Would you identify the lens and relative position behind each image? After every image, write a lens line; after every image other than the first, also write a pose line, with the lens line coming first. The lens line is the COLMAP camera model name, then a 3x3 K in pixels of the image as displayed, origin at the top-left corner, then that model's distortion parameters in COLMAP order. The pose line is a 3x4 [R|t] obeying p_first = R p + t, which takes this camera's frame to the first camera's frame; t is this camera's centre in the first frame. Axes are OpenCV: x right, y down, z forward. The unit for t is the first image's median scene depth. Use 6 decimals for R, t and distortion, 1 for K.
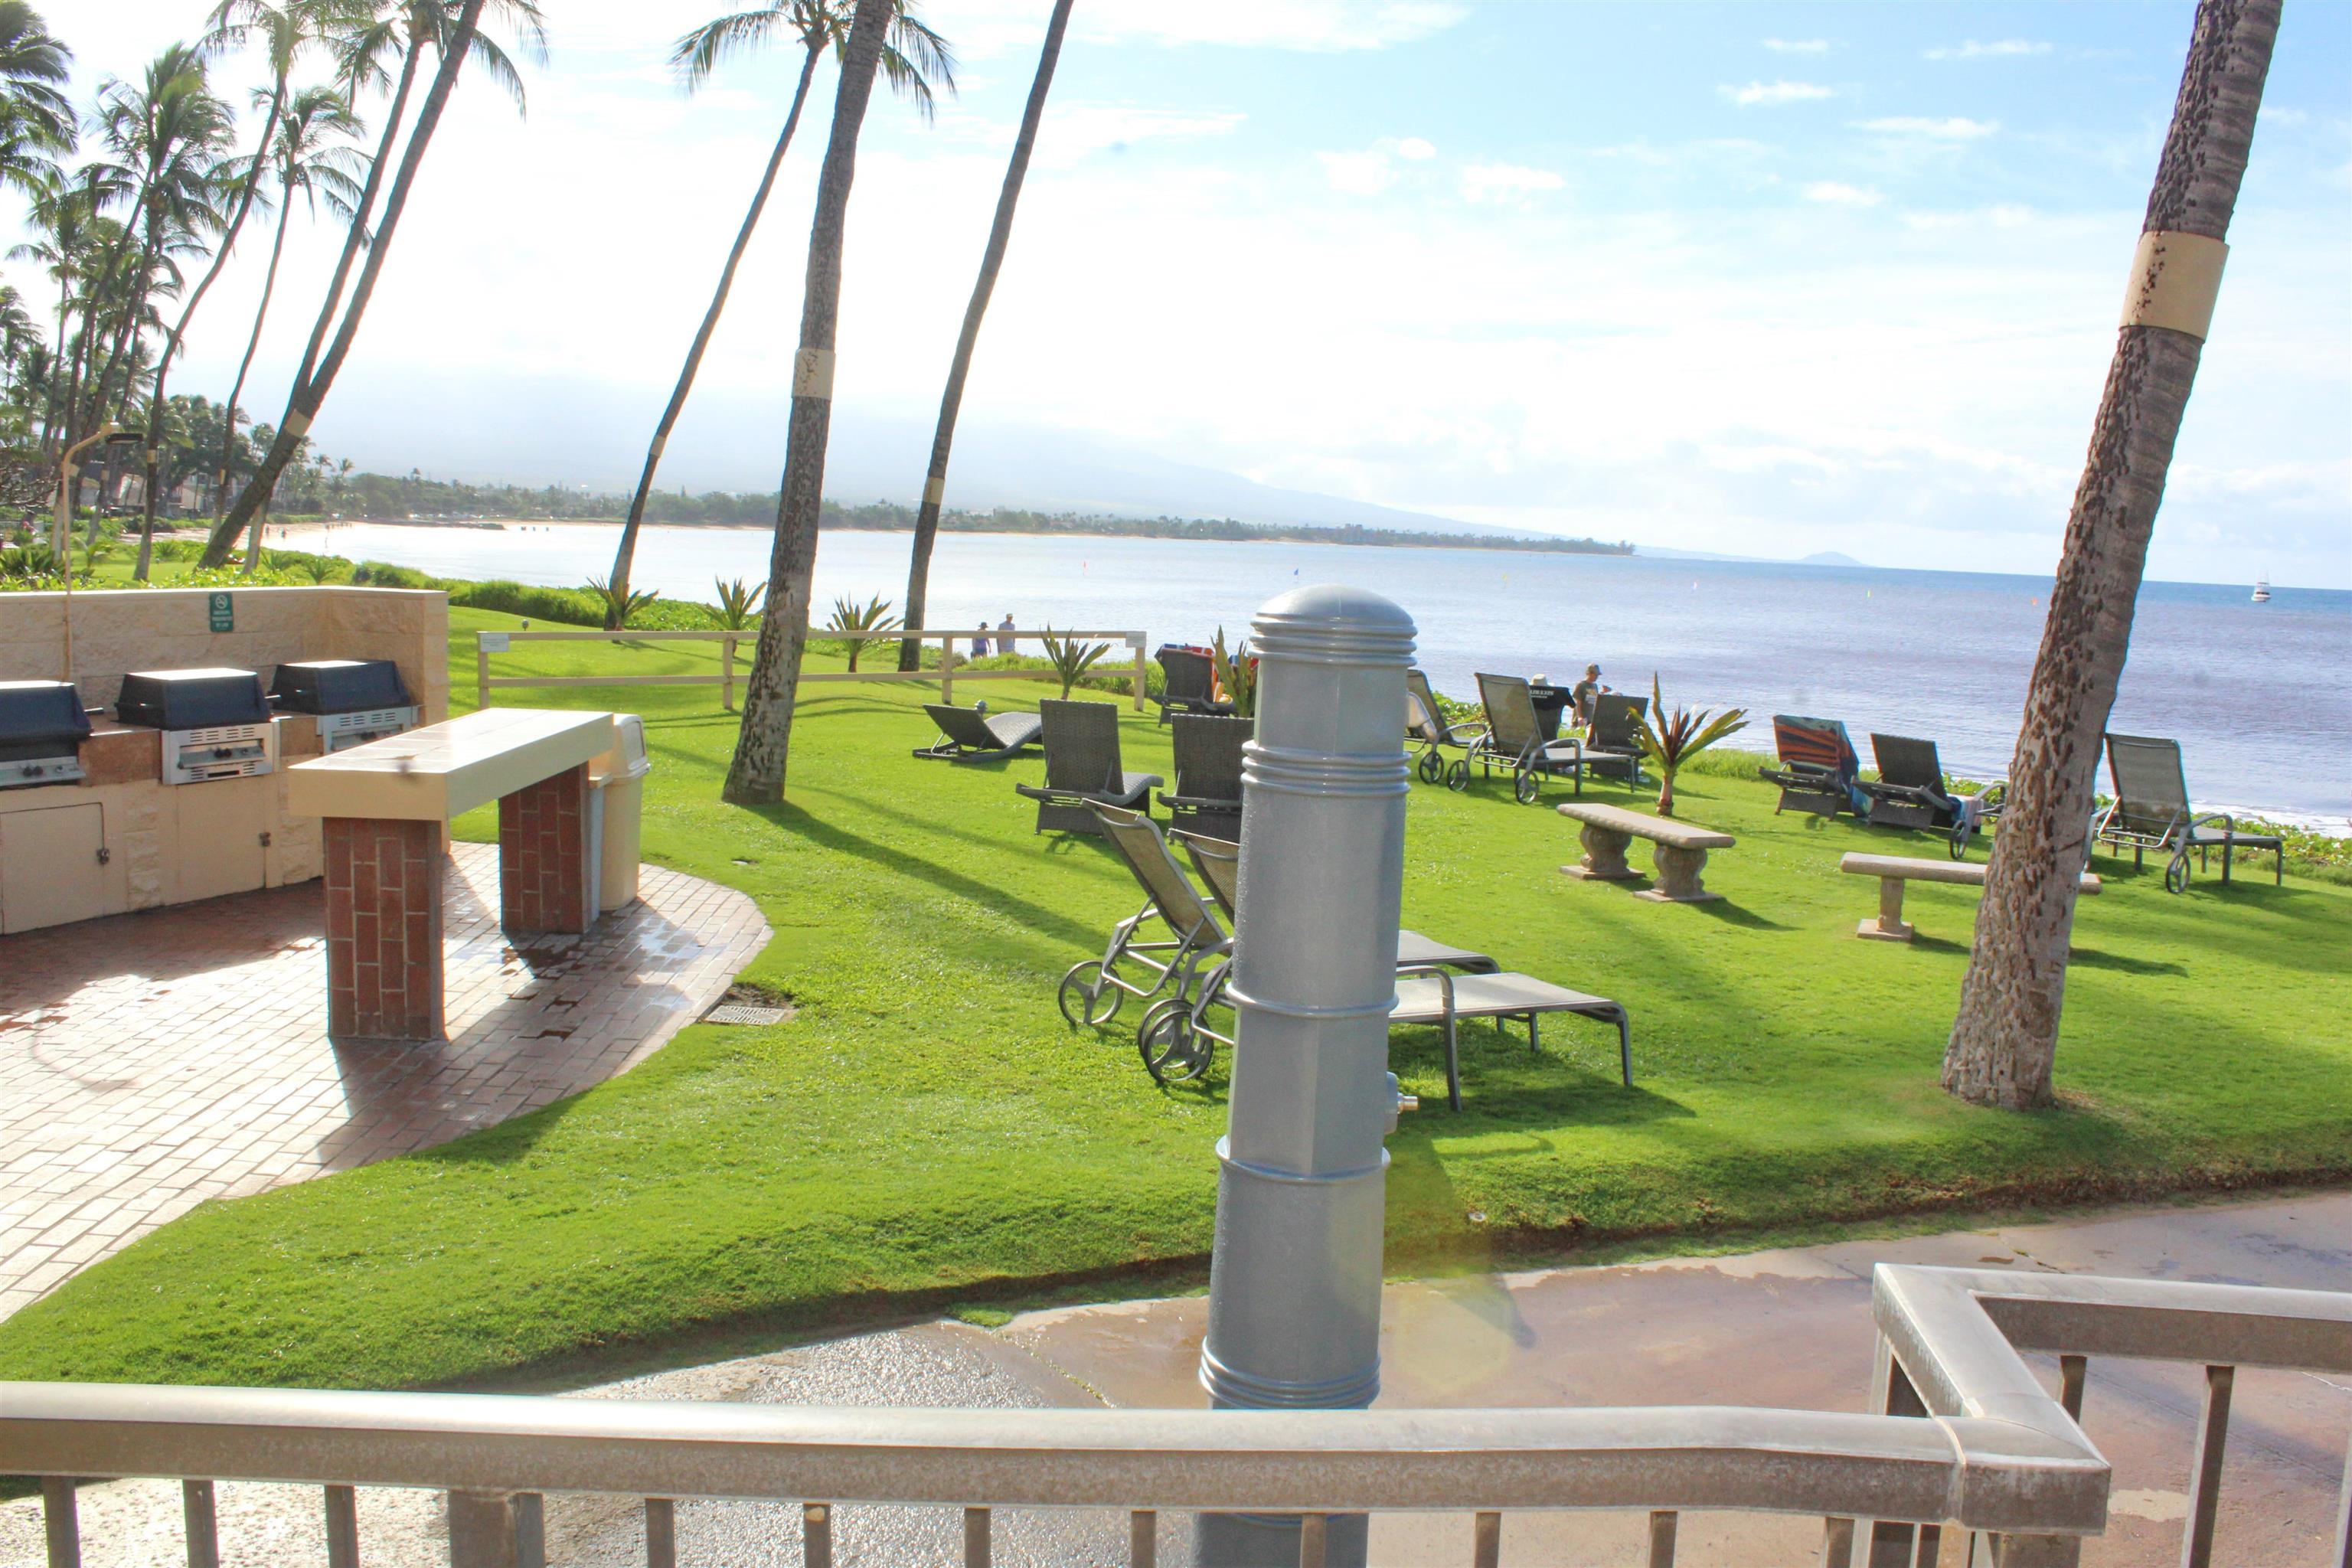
lens RADIAL K [[1931.2, 0, 1176.0], [0, 1931.2, 784.0], [0, 0, 1]] dist [-0.165288, 0.158945]
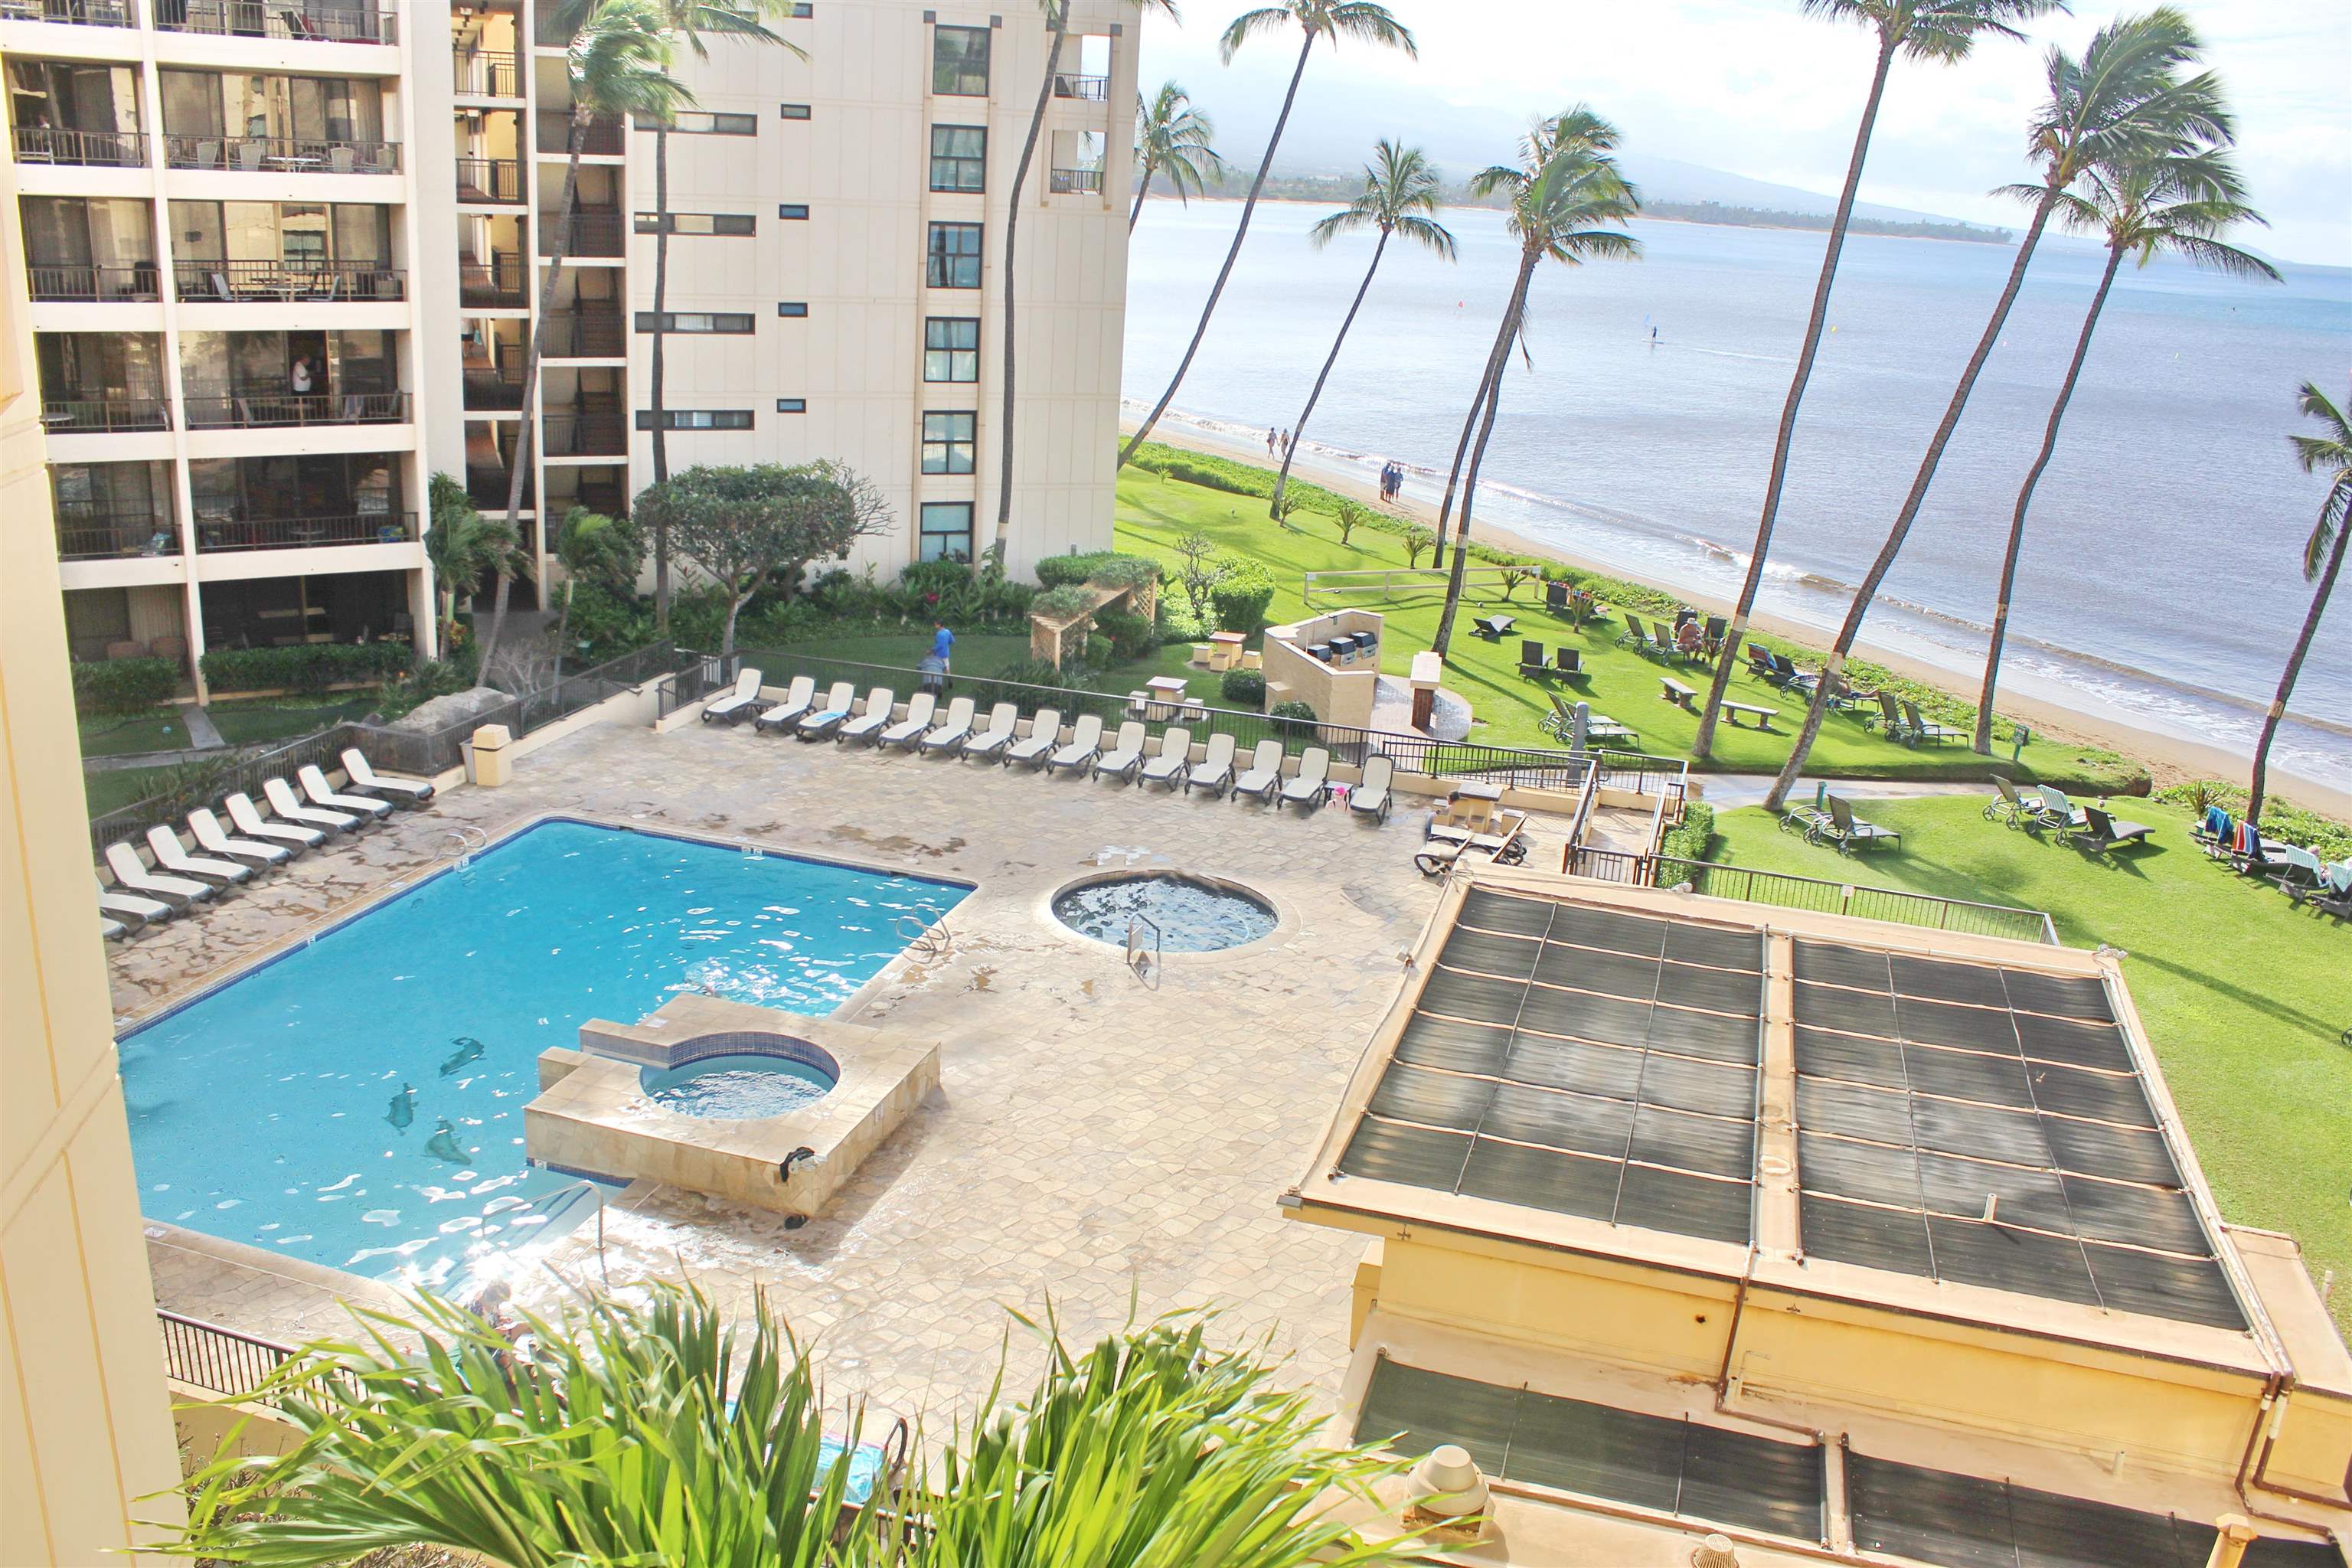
lens RADIAL K [[1931.2, 0, 1176.0], [0, 1931.2, 784.0], [0, 0, 1]] dist [-0.165288, 0.158945]
pose [[0.984252, 0.069271, -0.162630, -0.093084], [-0.040981, 0.984373, 0.171260, -0.326986], [0.171952, -0.161898, 0.971711, -2.387151]]
